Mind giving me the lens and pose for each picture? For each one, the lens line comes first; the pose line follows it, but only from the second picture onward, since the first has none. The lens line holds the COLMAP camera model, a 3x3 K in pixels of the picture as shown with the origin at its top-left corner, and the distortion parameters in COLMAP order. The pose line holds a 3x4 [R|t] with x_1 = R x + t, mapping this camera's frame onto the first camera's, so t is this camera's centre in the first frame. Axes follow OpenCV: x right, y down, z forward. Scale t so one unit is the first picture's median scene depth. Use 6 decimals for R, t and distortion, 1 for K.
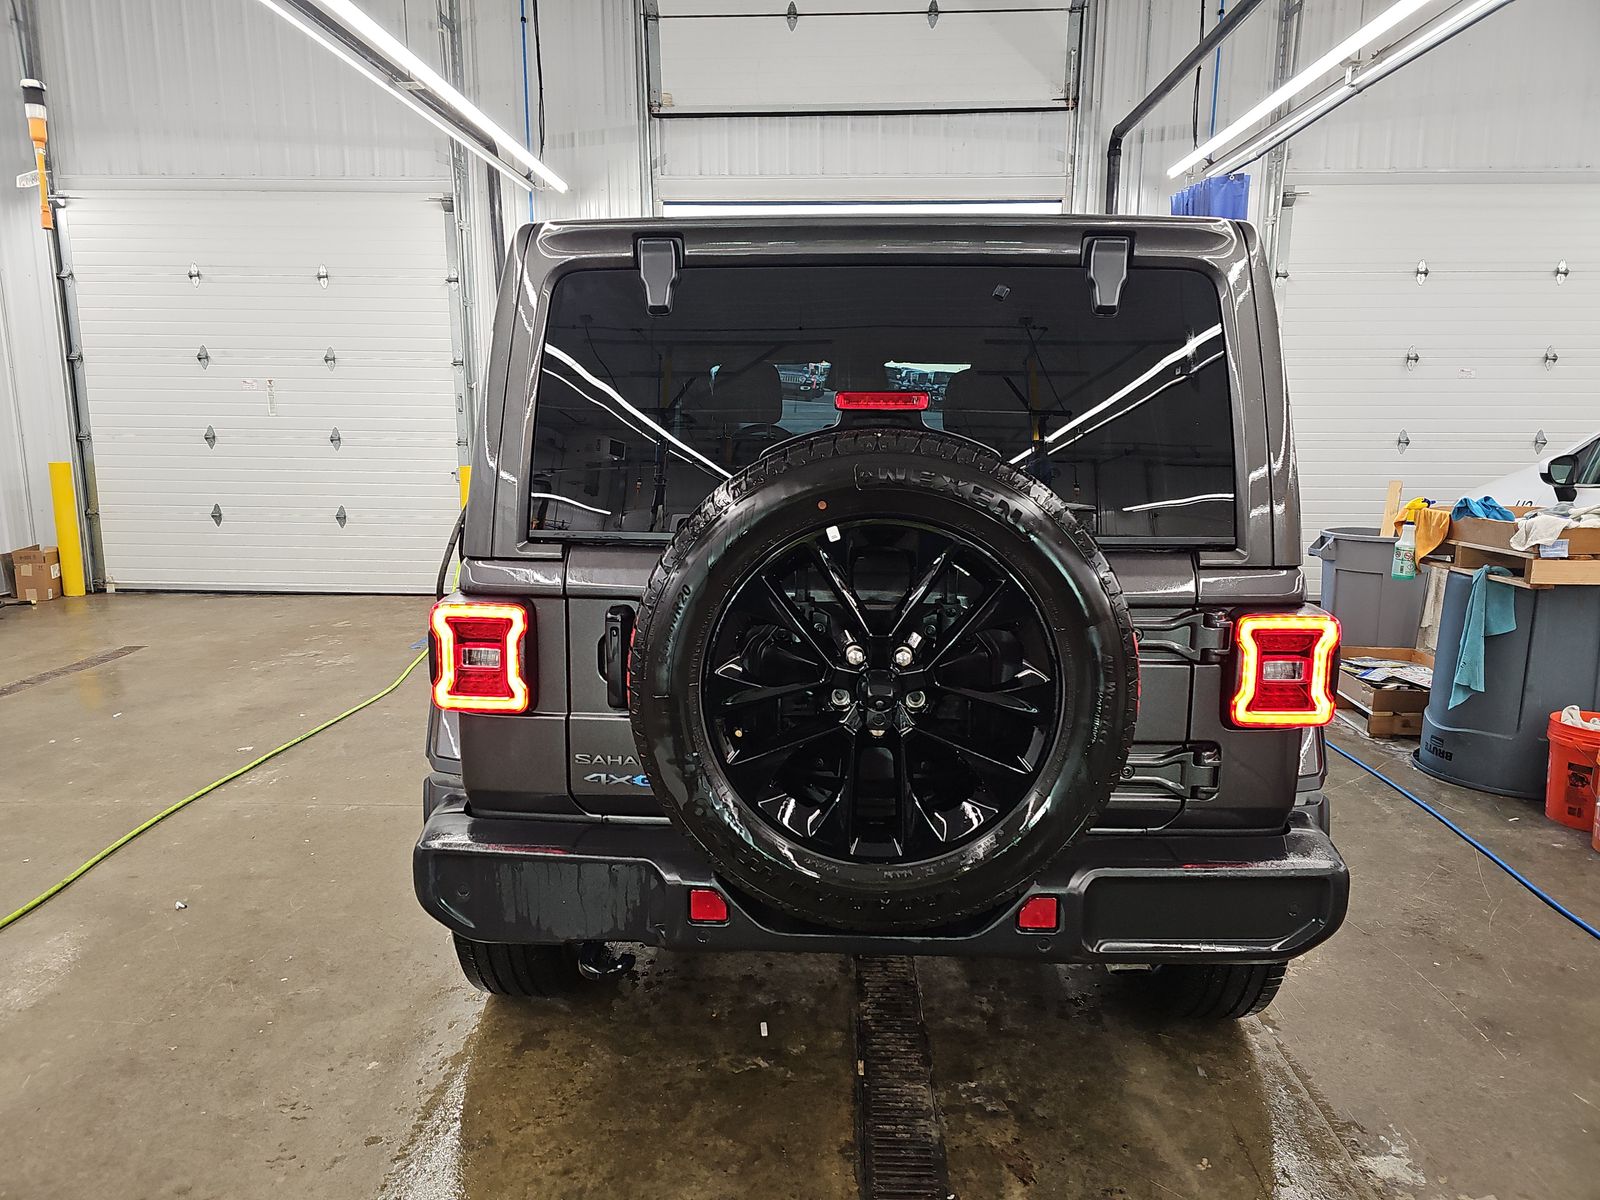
lens RADIAL K [[1037.3, 0, 809.4], [0, 1037.3, 597.2], [0, 0, 1]] dist [0.040262, -0.028976]
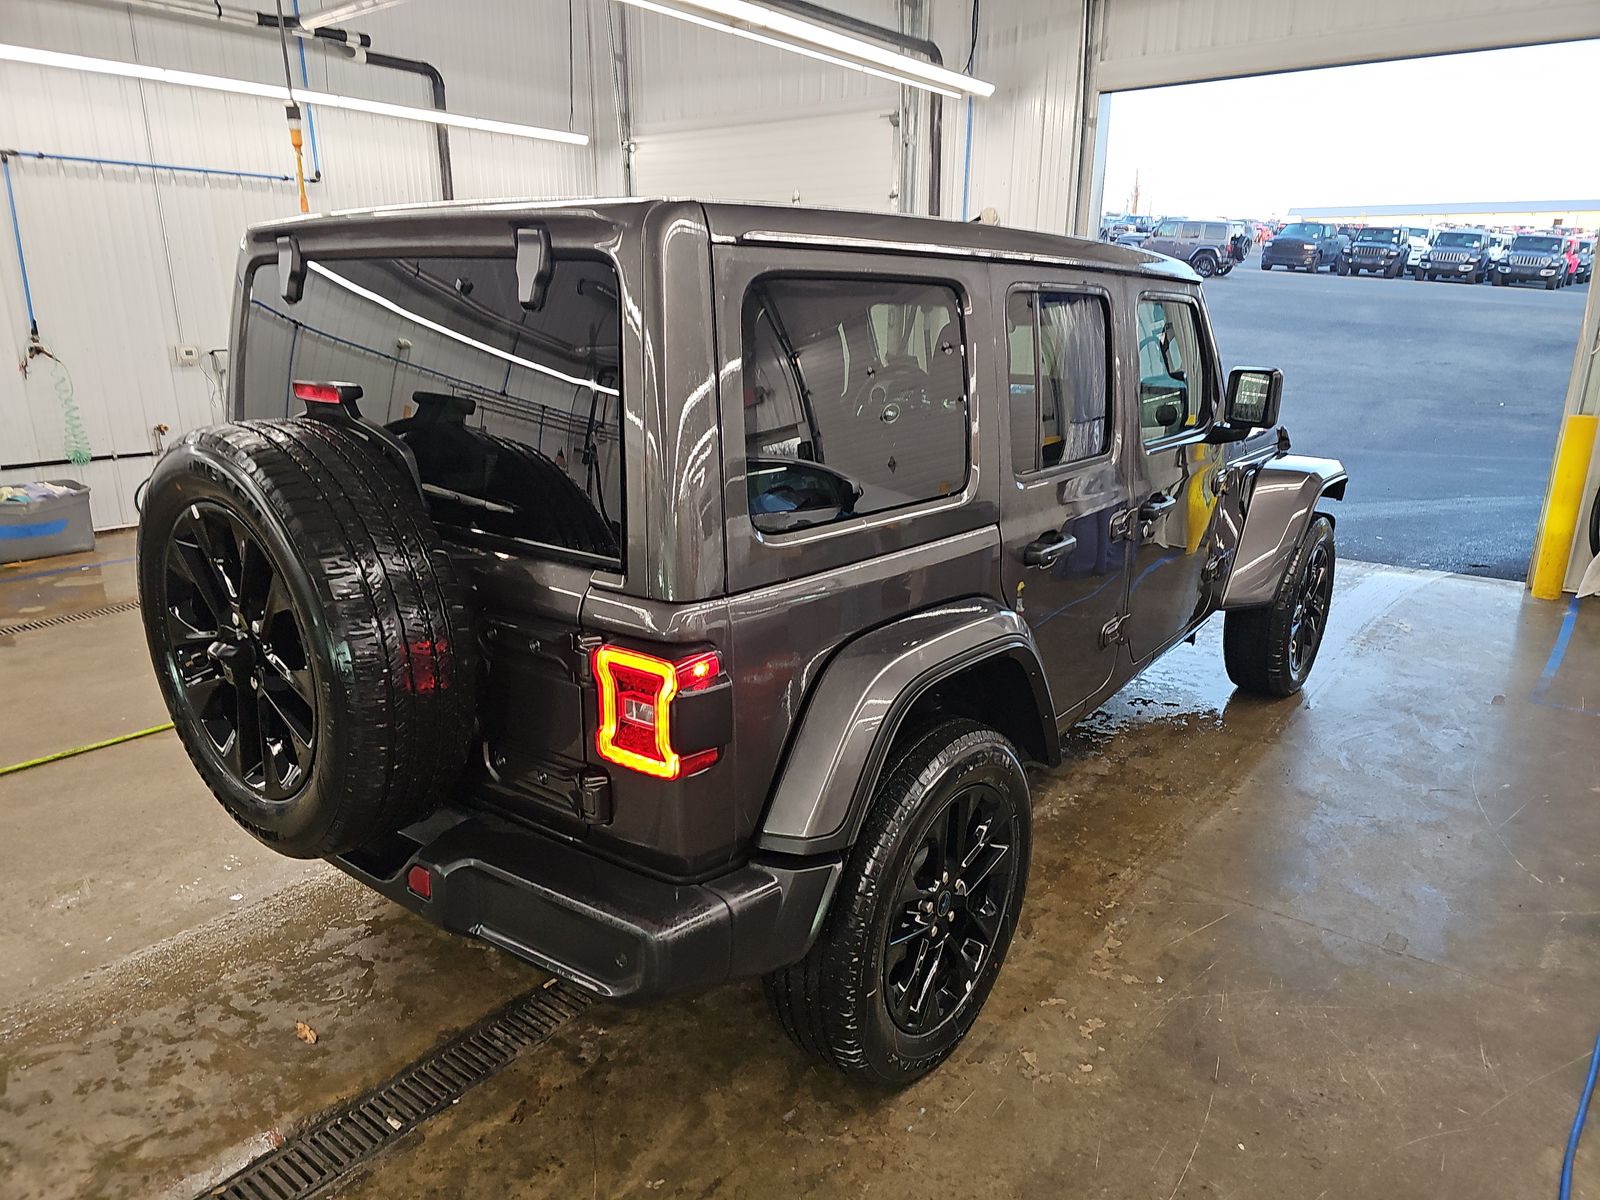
lens RADIAL K [[1037.3, 0, 809.4], [0, 1037.3, 597.2], [0, 0, 1]] dist [0.040262, -0.028976]
pose [[0.823713, 0.155409, -0.545294, 0.240163], [-0.100388, 0.986484, 0.129503, -0.036770], [0.558050, -0.051932, 0.828181, 0.076818]]
